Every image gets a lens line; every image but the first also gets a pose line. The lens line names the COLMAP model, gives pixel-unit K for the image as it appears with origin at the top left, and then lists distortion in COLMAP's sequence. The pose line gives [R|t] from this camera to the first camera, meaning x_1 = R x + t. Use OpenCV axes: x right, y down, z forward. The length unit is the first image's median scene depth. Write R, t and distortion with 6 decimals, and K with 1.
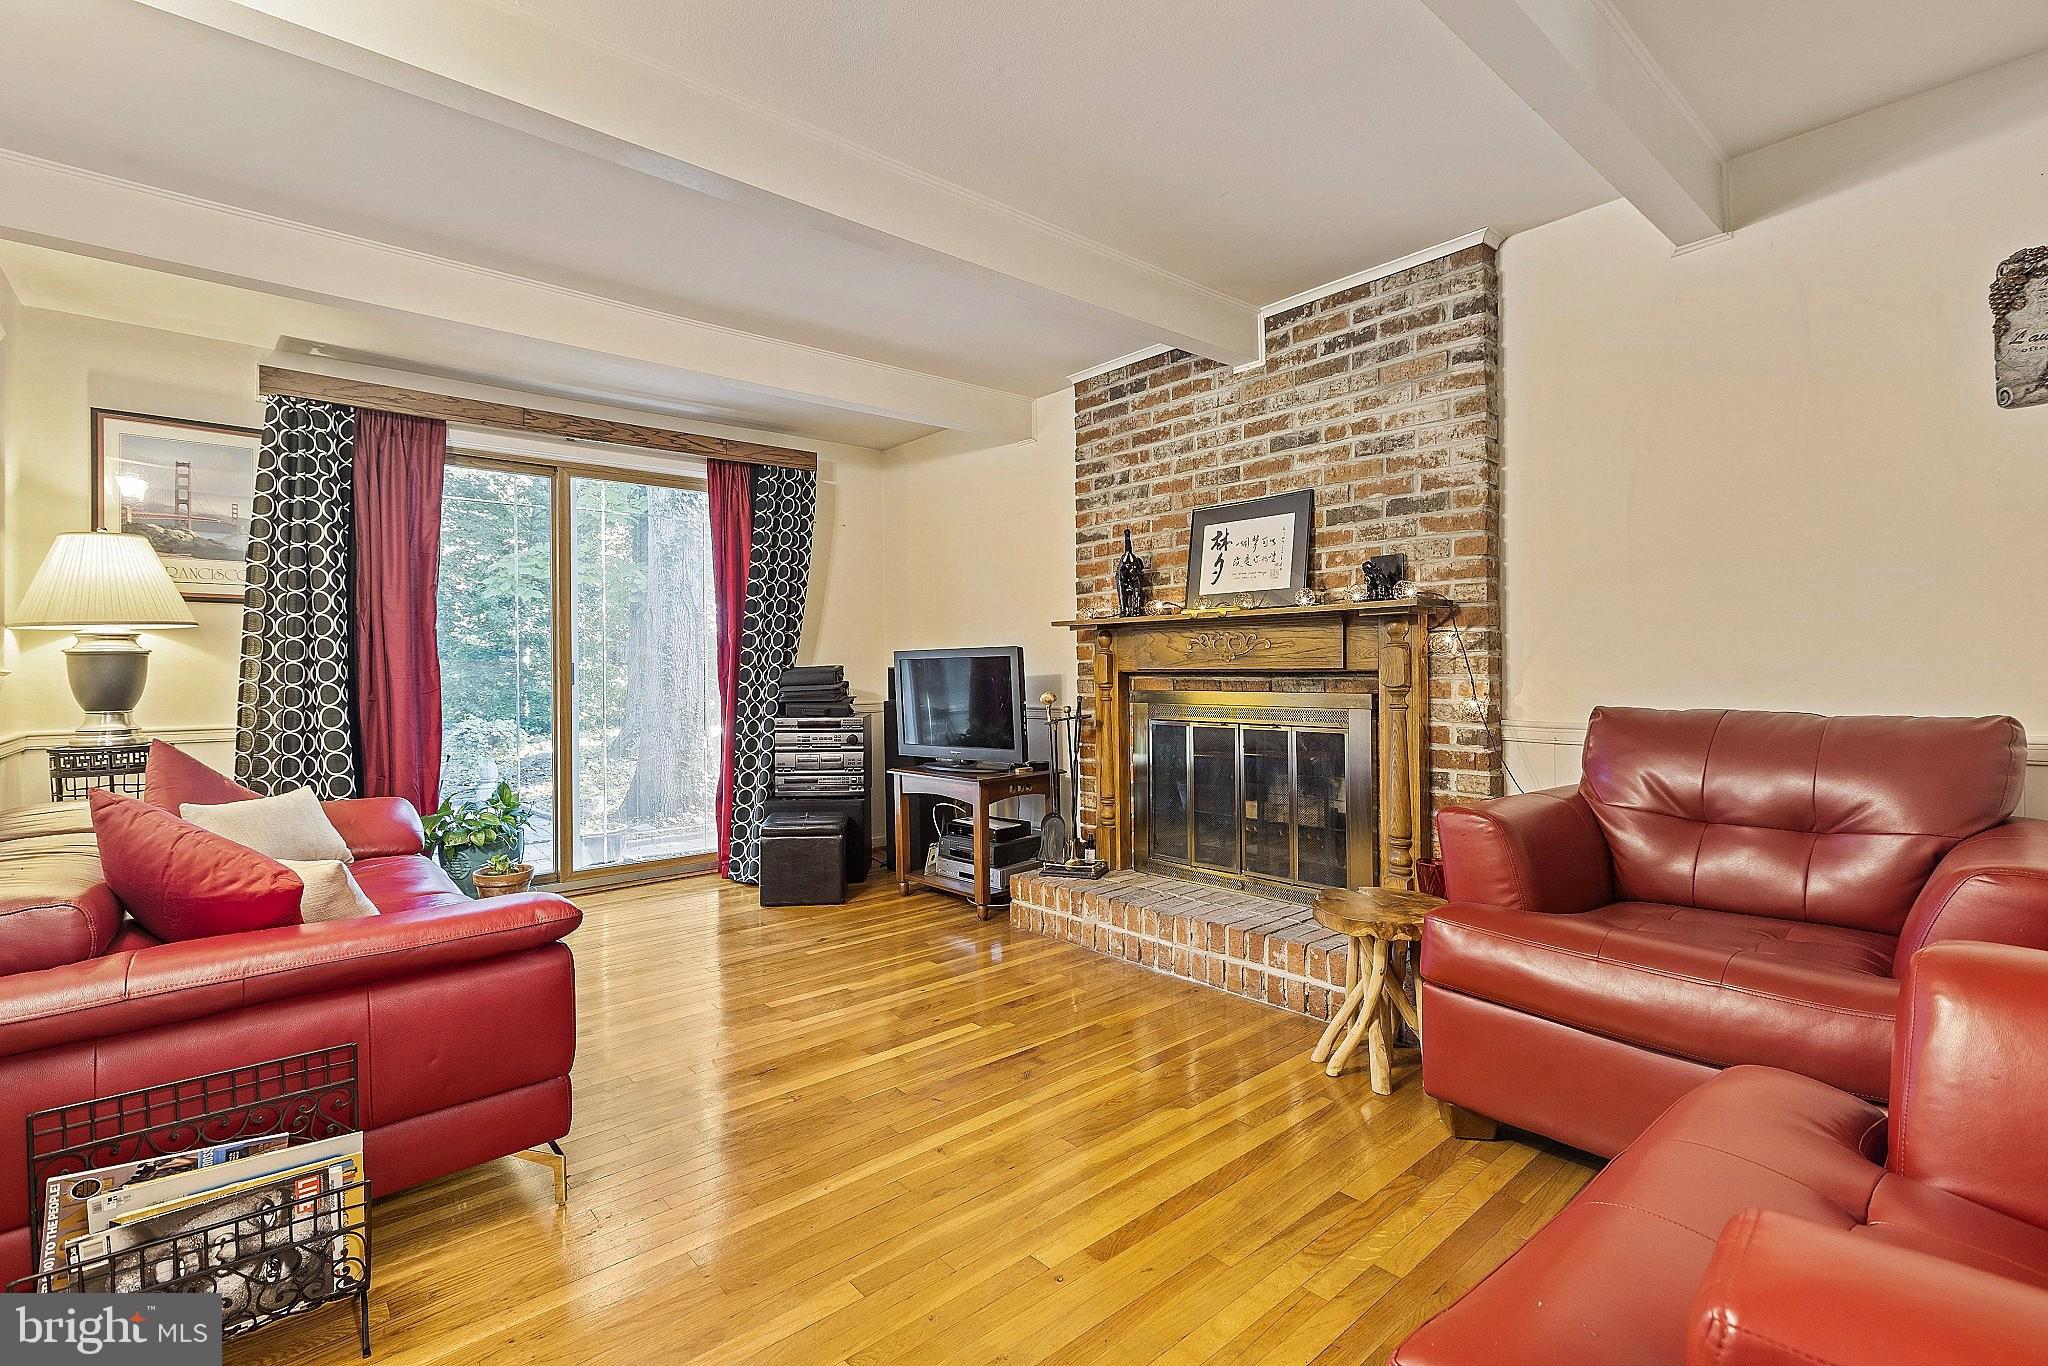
lens RADIAL K [[916.2, 0, 1010.5], [0, 916.2, 668.8], [0, 0, 1]] dist [0.001135, -0.000473]
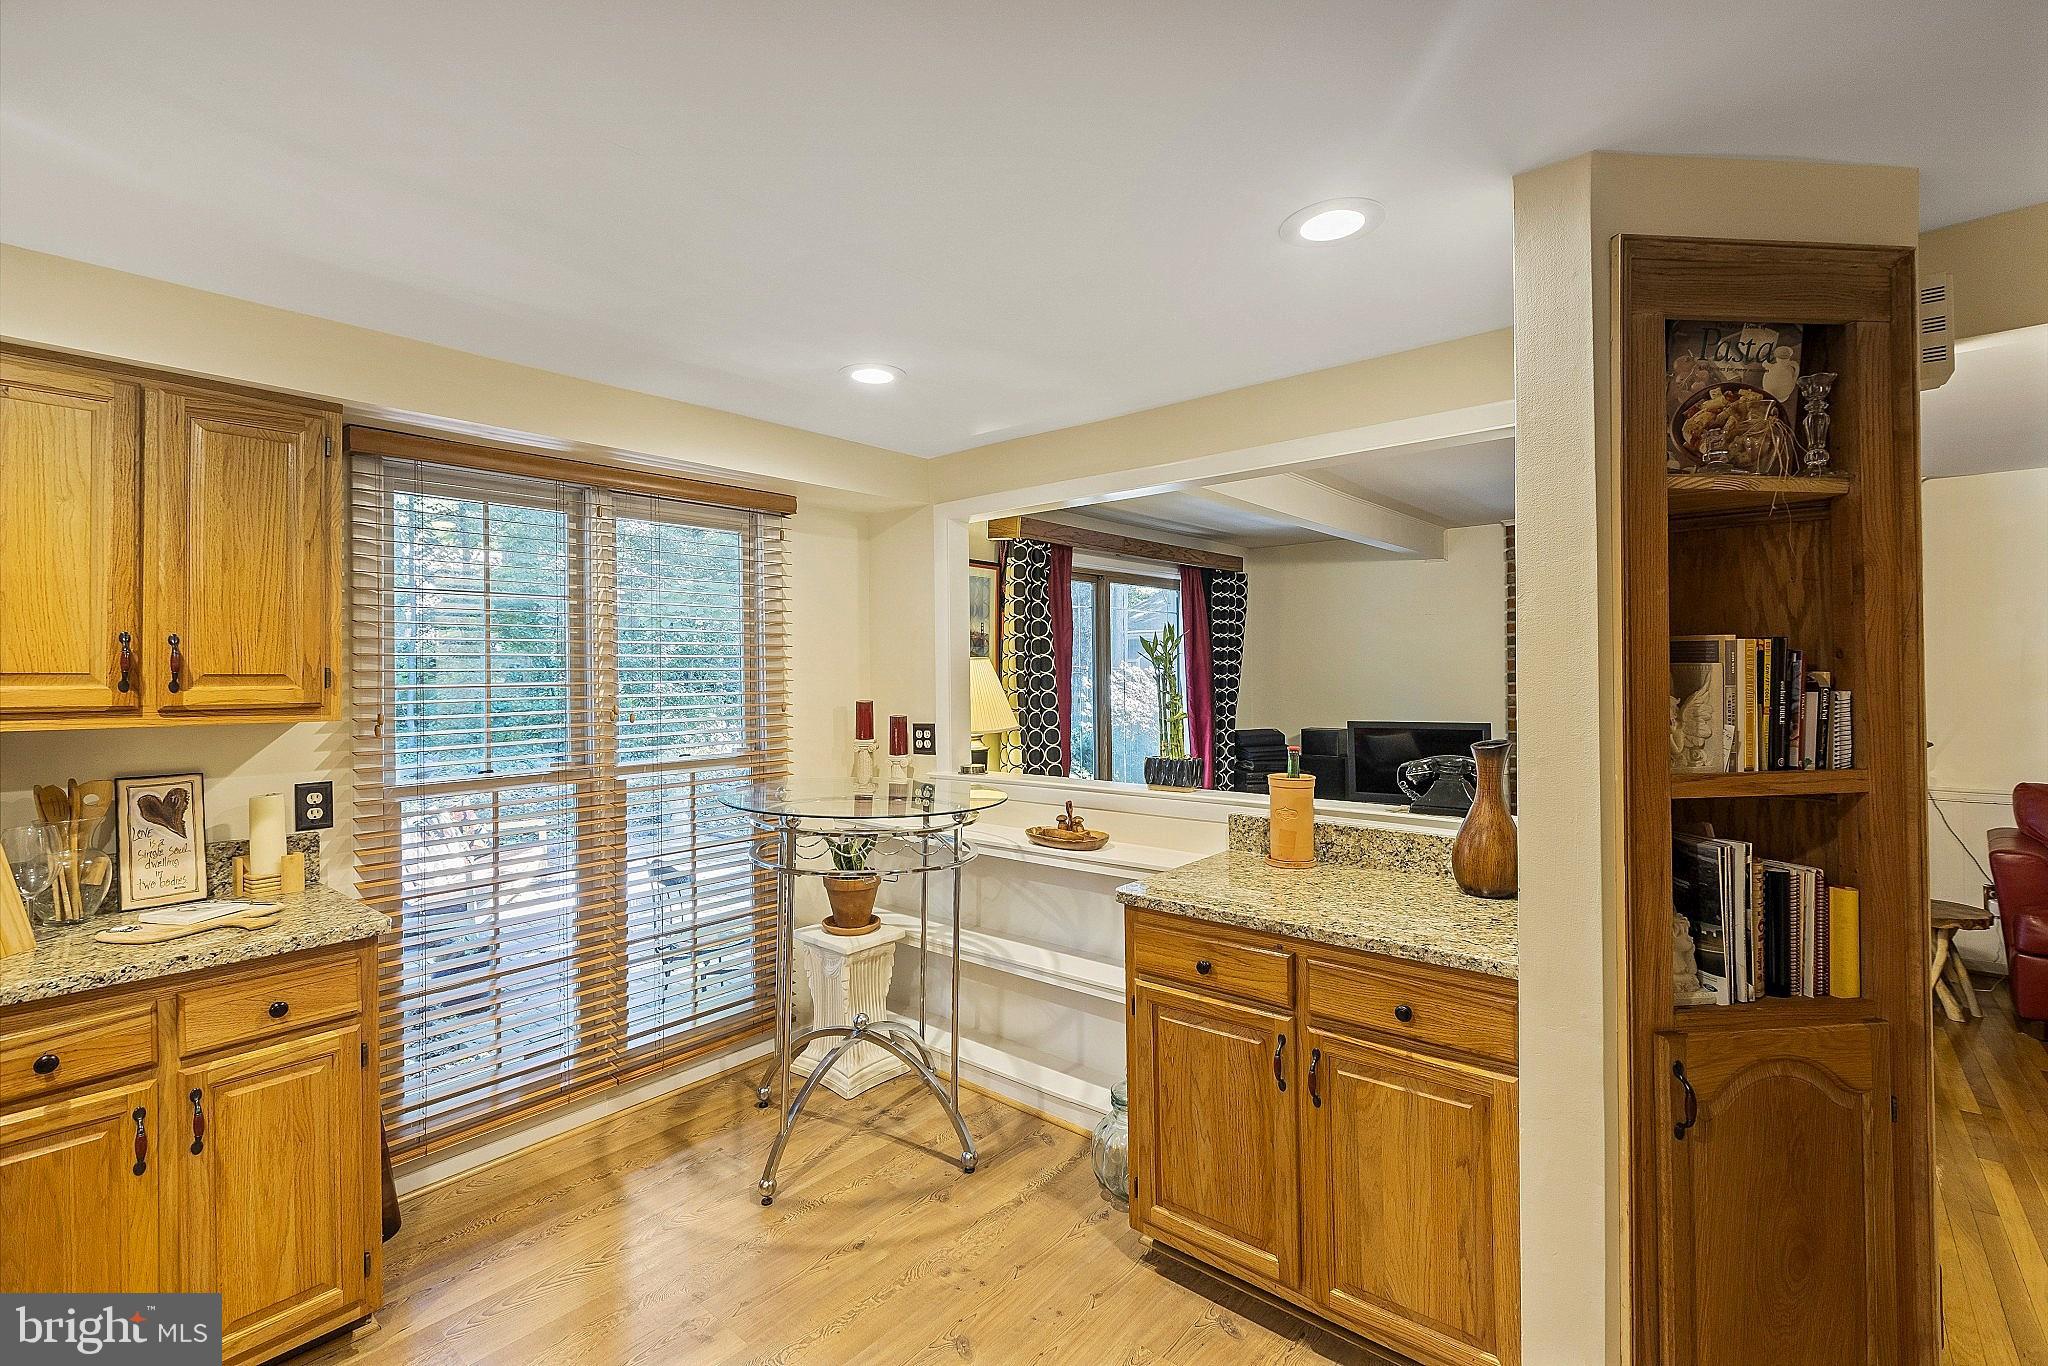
lens RADIAL K [[909.0, 0, 1019.1], [0, 909.0, 671.4], [0, 0, 1]] dist [0.003776, -0.000062]
pose [[0.985637, -0.000755, 0.168878, -1.009247], [0.001058, 0.999998, -0.001707, -0.111704], [-0.168877, 0.001861, 0.985635, -0.232771]]
